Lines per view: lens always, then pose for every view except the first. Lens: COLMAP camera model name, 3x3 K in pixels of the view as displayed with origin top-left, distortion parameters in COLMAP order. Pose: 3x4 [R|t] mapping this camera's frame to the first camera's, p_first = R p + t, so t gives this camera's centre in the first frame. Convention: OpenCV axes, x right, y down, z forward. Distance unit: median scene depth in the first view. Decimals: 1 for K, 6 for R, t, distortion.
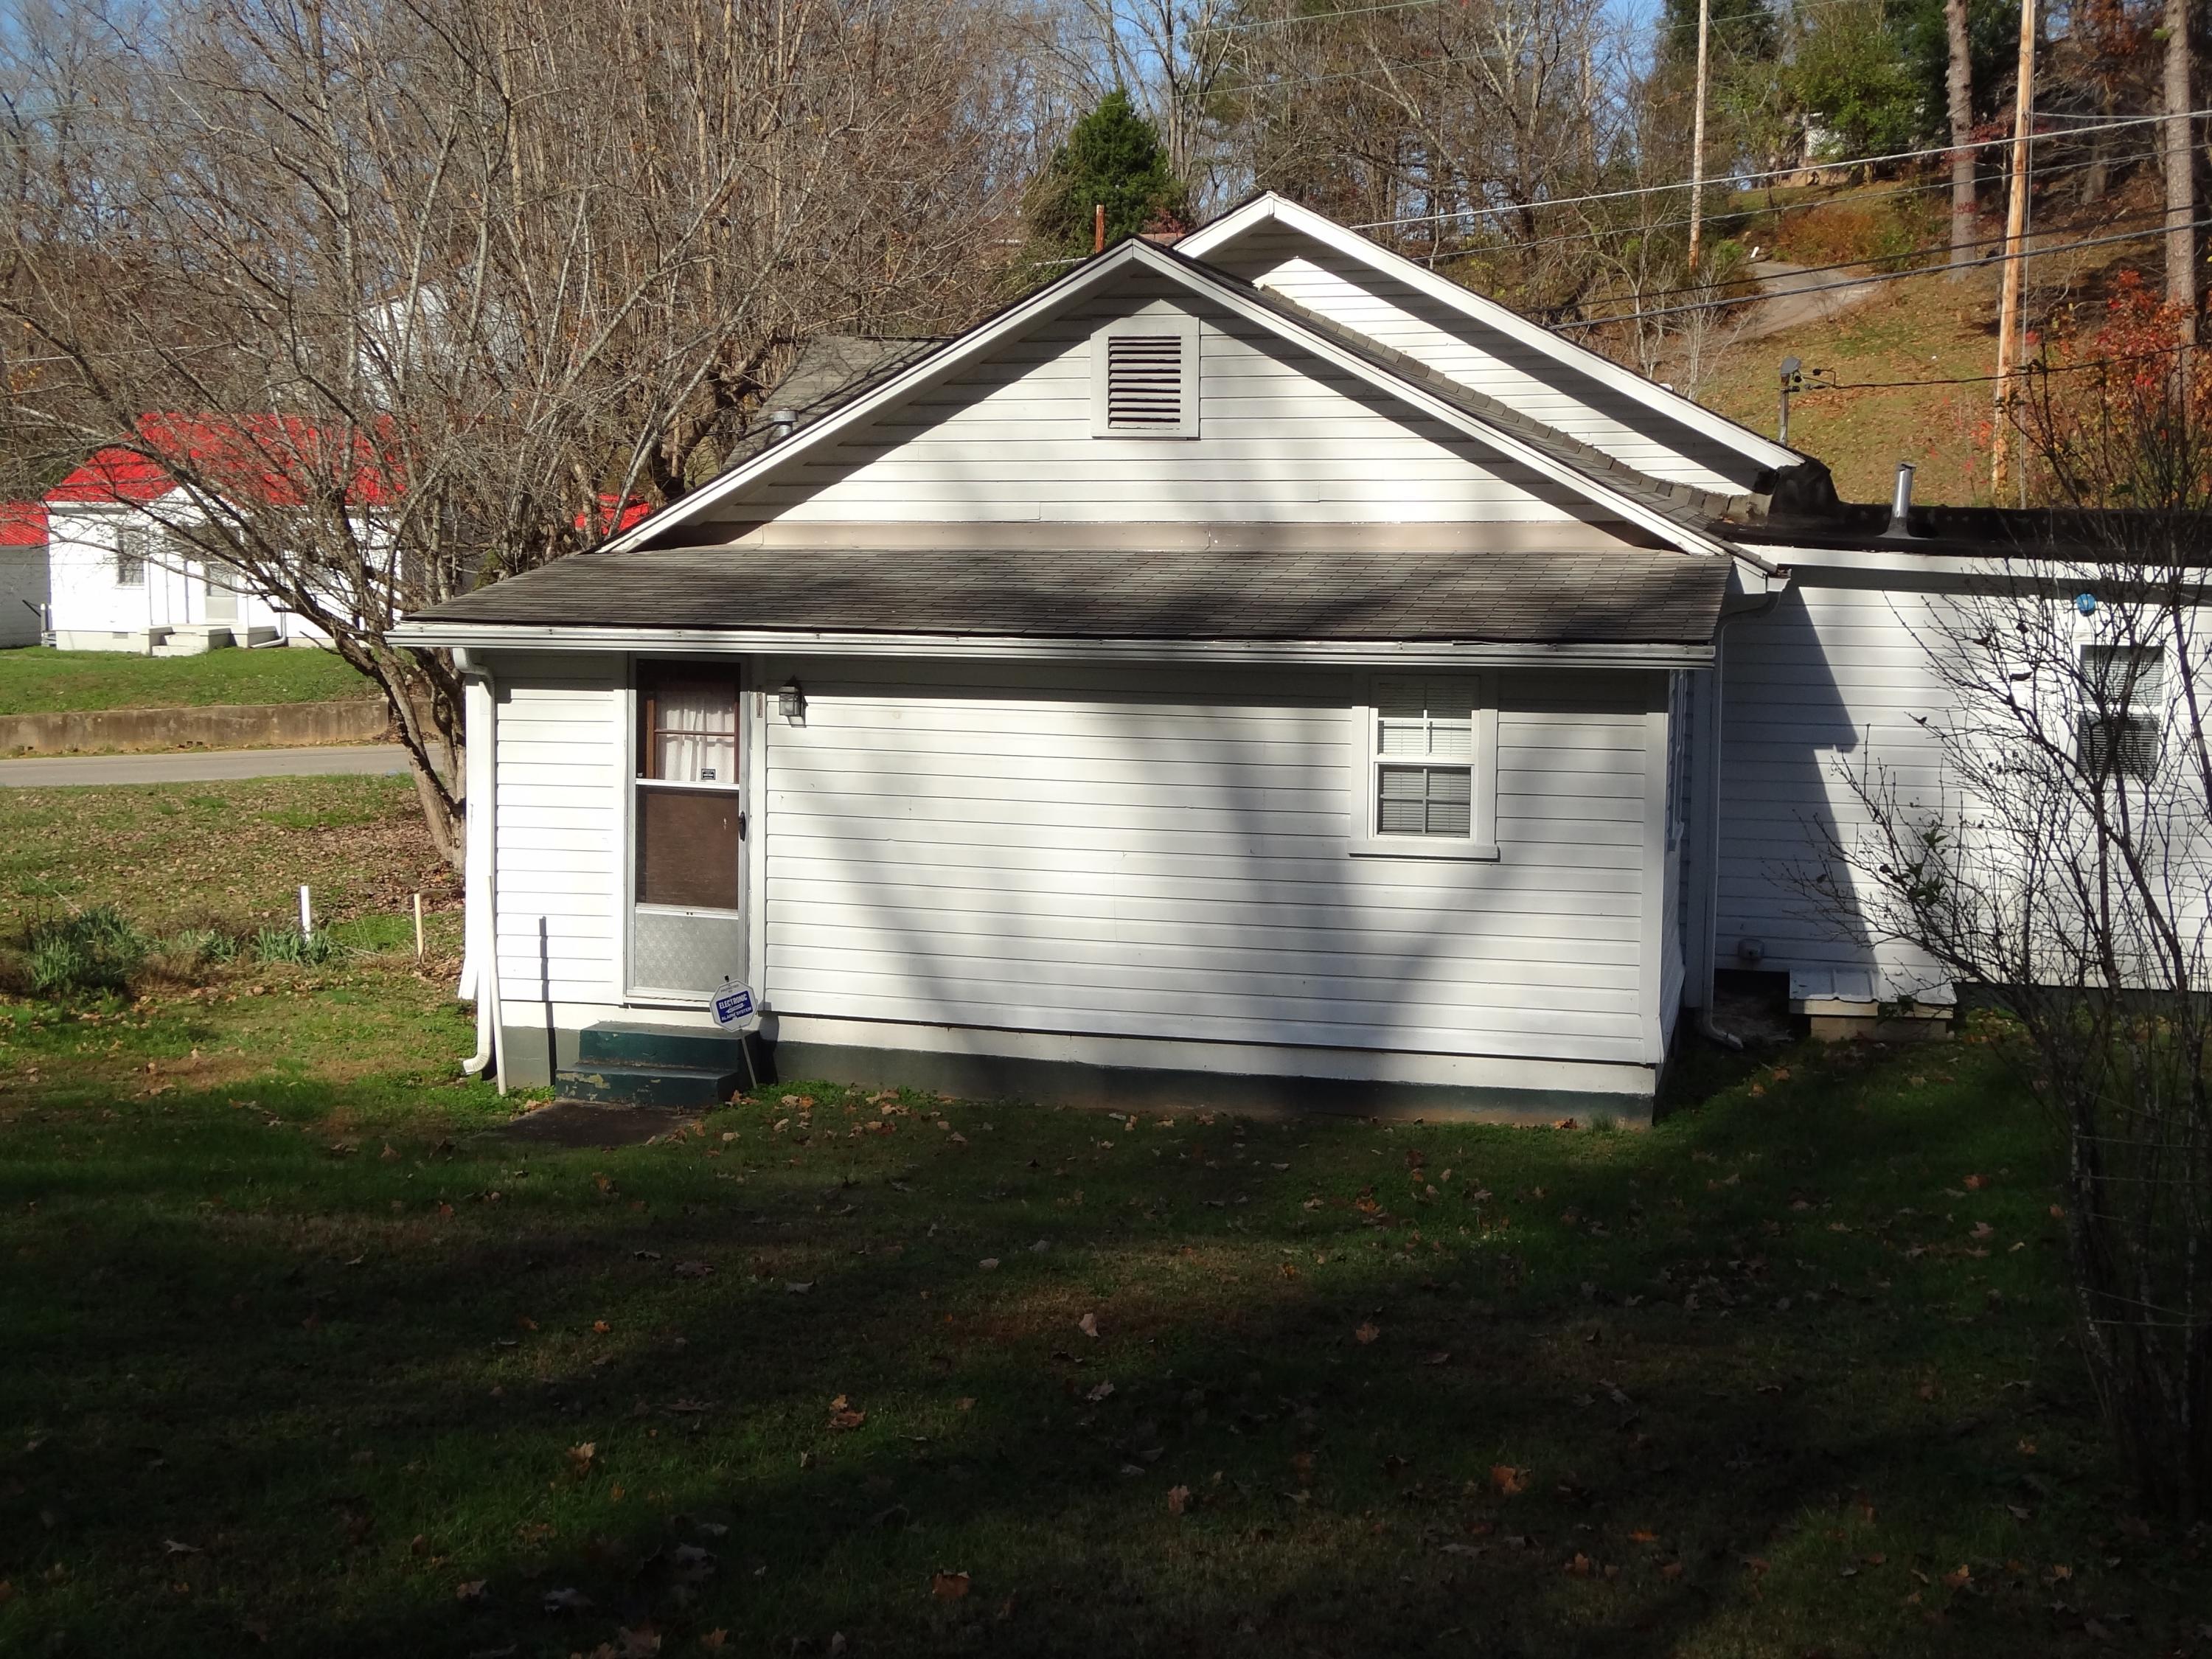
lens RADIAL K [[2726.1, 0, 1105.6], [0, 2726.1, 827.8], [0, 0, 1]] dist [-0.017228, 0.000000]
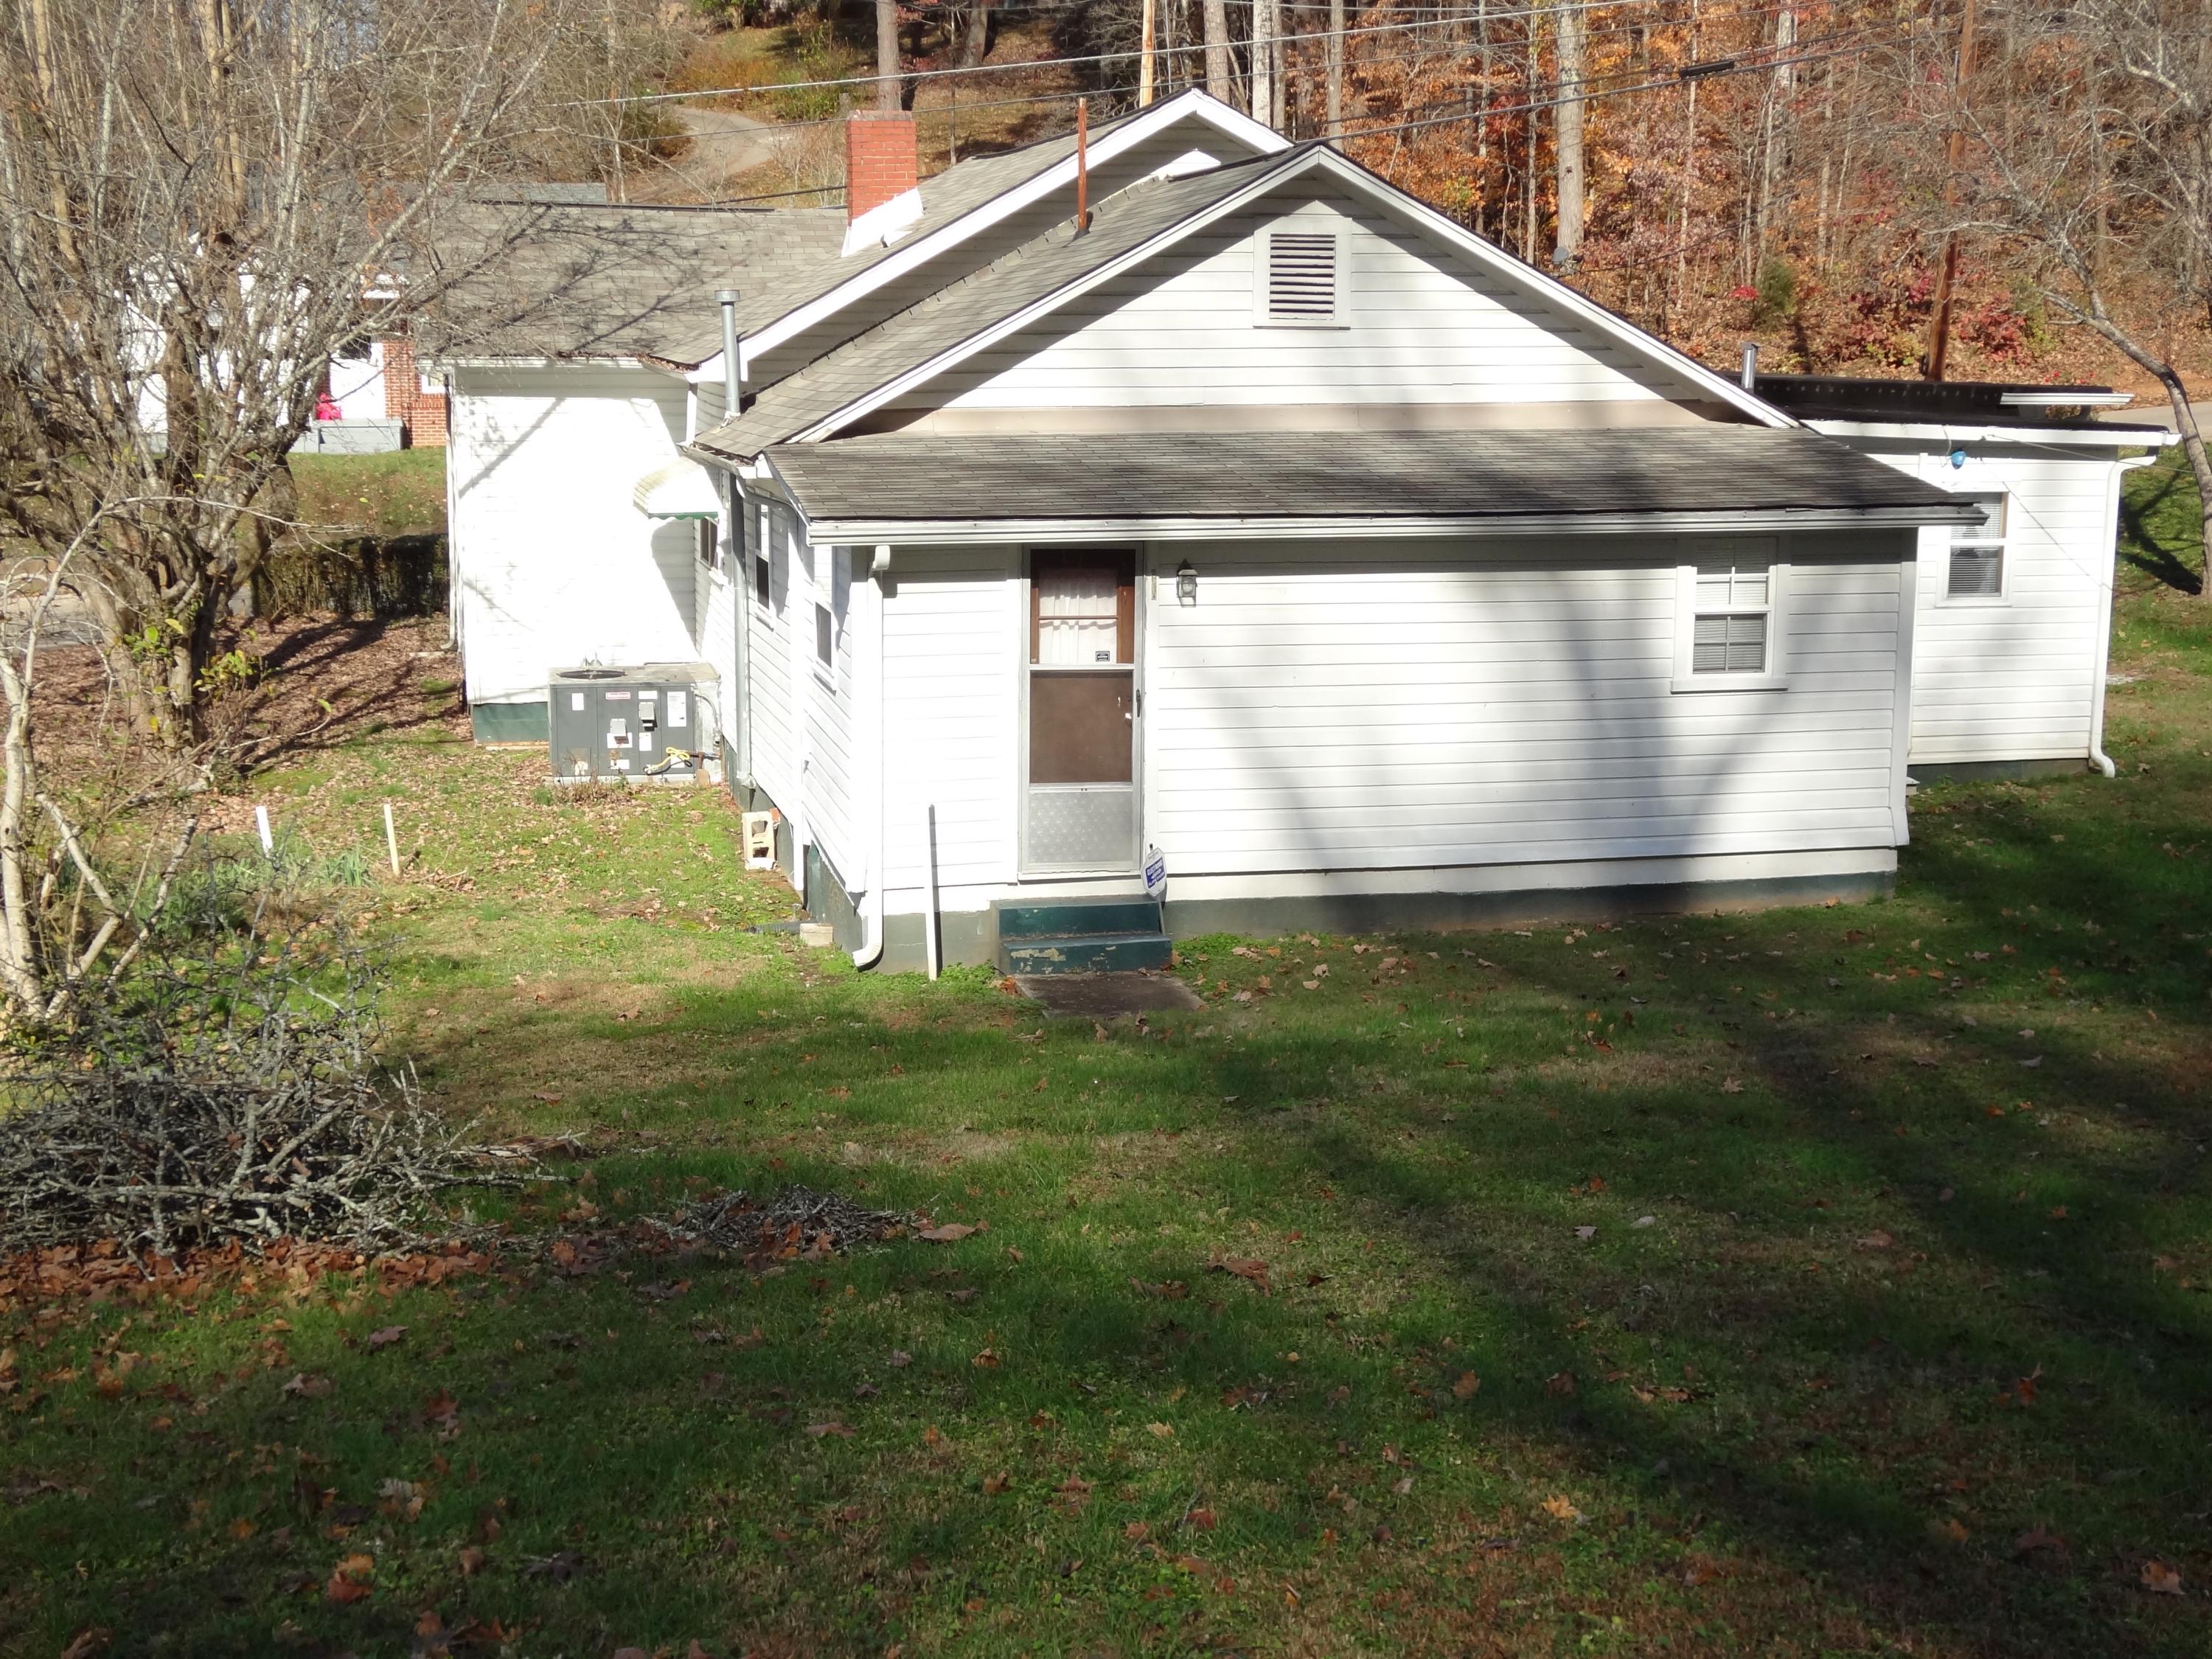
lens RADIAL K [[2726.1, 0, 1103.4], [0, 2726.1, 832.6], [0, 0, 1]] dist [-0.017228, 0.000000]
pose [[0.887191, -0.086166, 0.453284, -0.633739], [0.058079, 0.995449, 0.075553, -0.031526], [-0.457732, -0.040704, 0.888158, 0.061190]]
